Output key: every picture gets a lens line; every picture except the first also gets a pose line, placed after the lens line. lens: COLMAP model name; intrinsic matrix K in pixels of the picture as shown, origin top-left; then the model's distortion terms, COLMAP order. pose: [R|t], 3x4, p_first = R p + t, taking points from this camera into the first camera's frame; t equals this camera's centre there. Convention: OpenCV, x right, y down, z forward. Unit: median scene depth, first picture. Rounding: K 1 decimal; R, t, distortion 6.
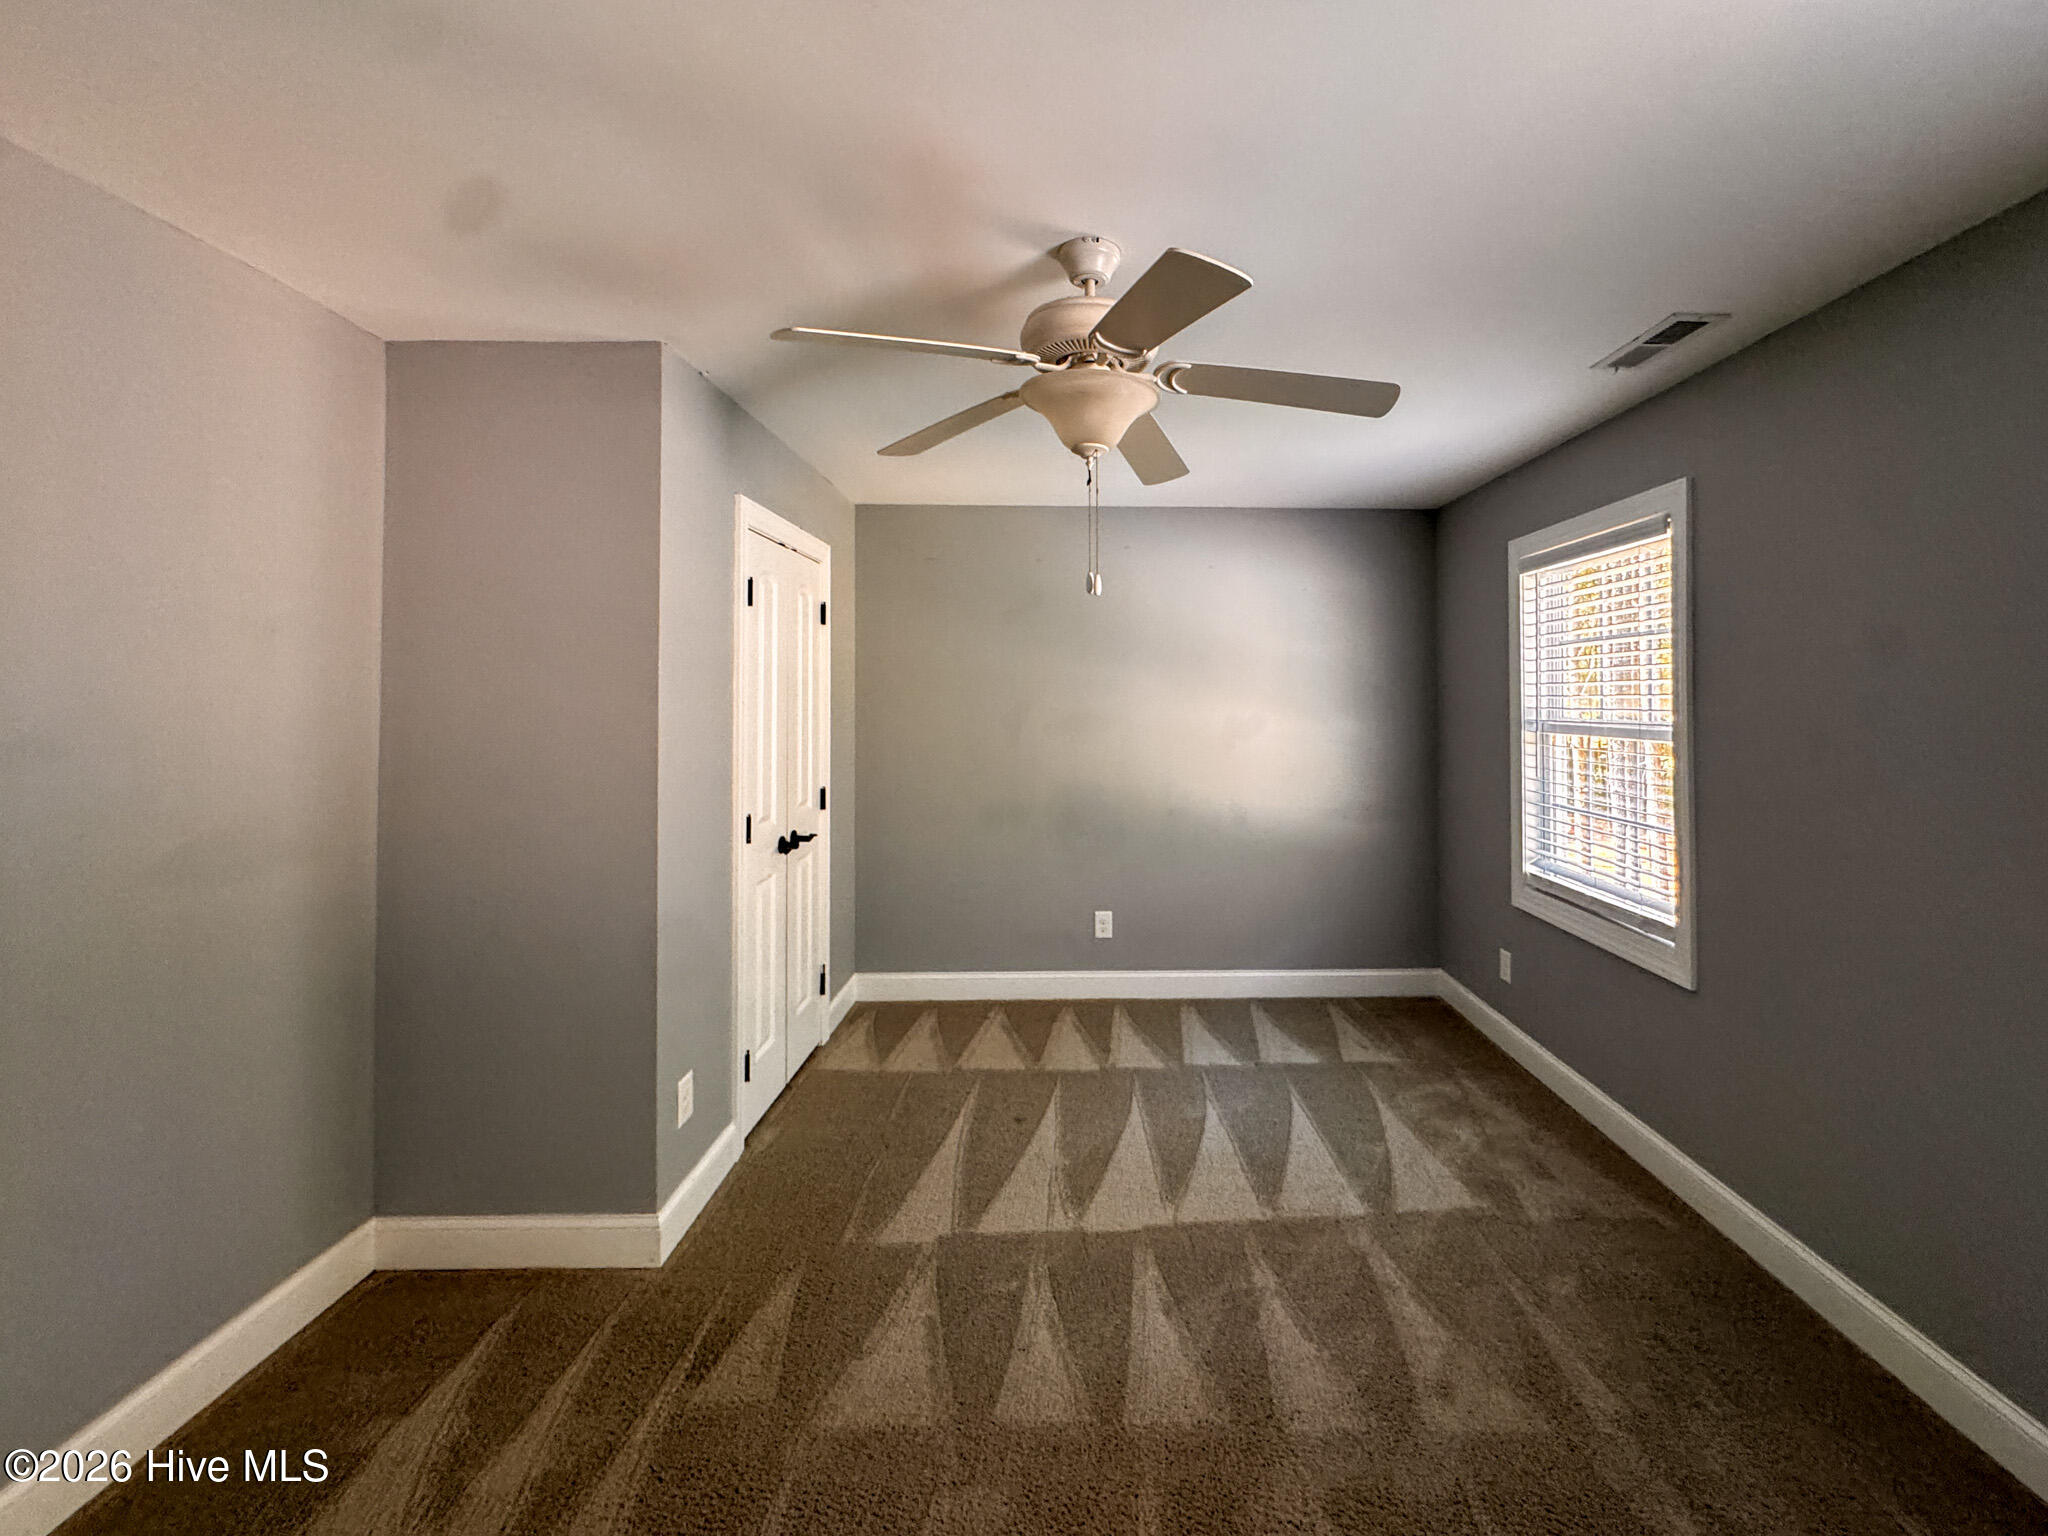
lens RADIAL K [[833.5, 0, 958.8], [0, 833.5, 691.3], [0, 0, 1]] dist [-0.003085, 0.000387]
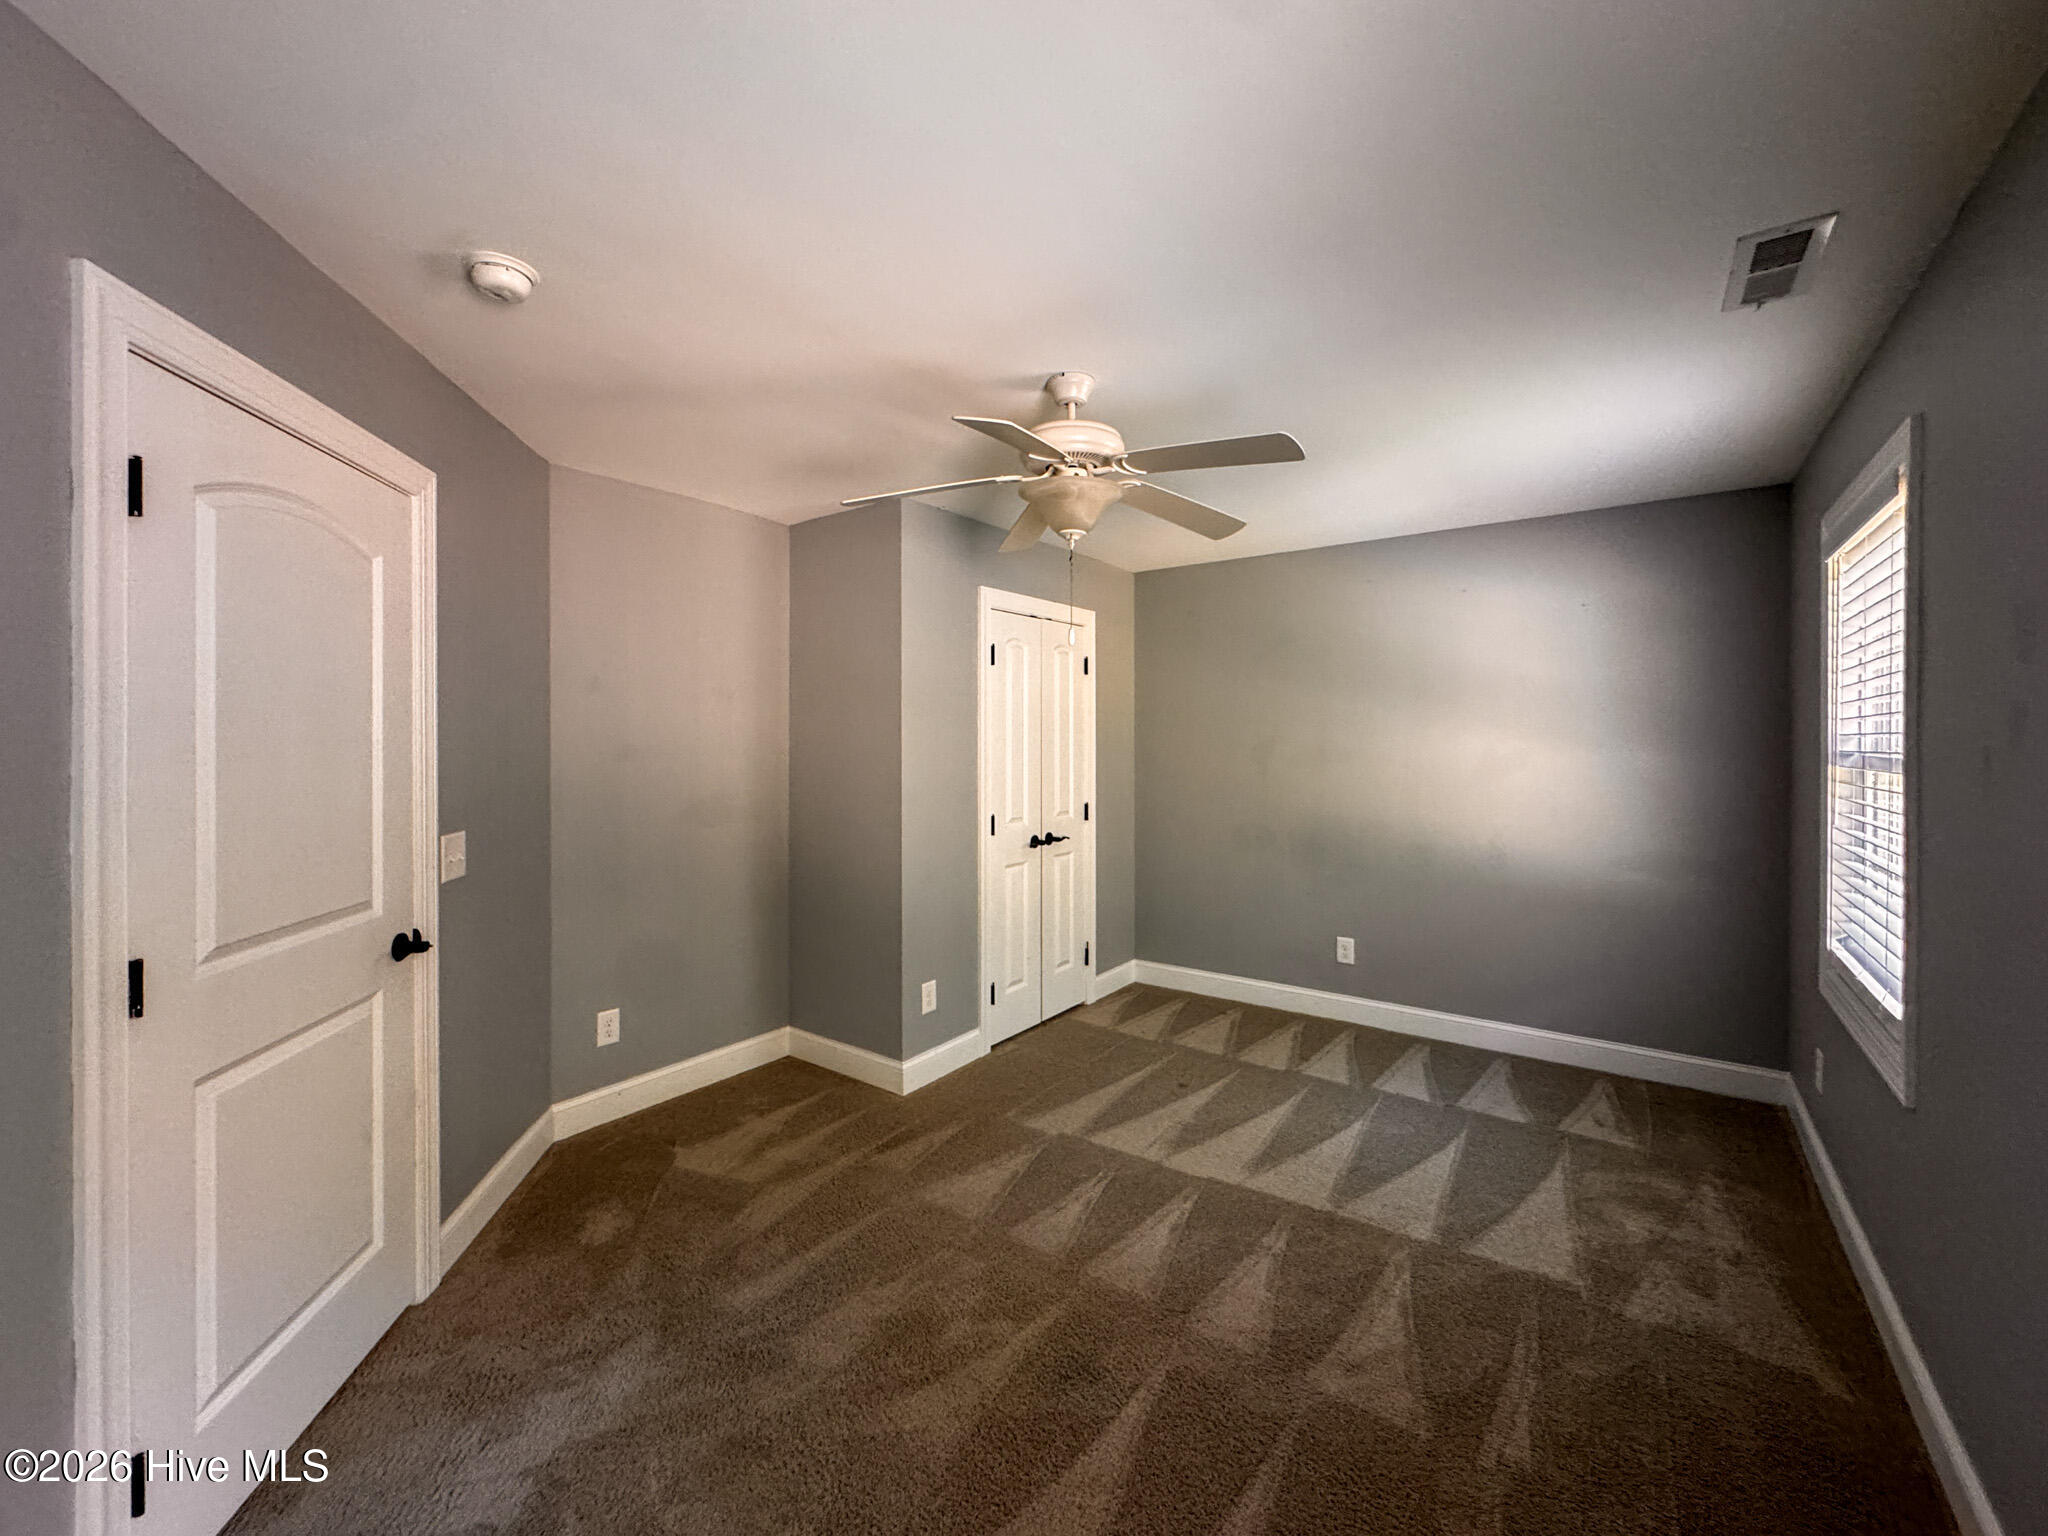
lens RADIAL K [[833.5, 0, 1046.9], [0, 833.5, 757.3], [0, 0, 1]] dist [-0.003085, 0.000387]
pose [[0.794682, 0.007591, -0.606978, 0.704515], [0.004030, 0.999834, 0.017780, 0.029481], [0.607012, -0.016576, 0.794520, -0.055171]]
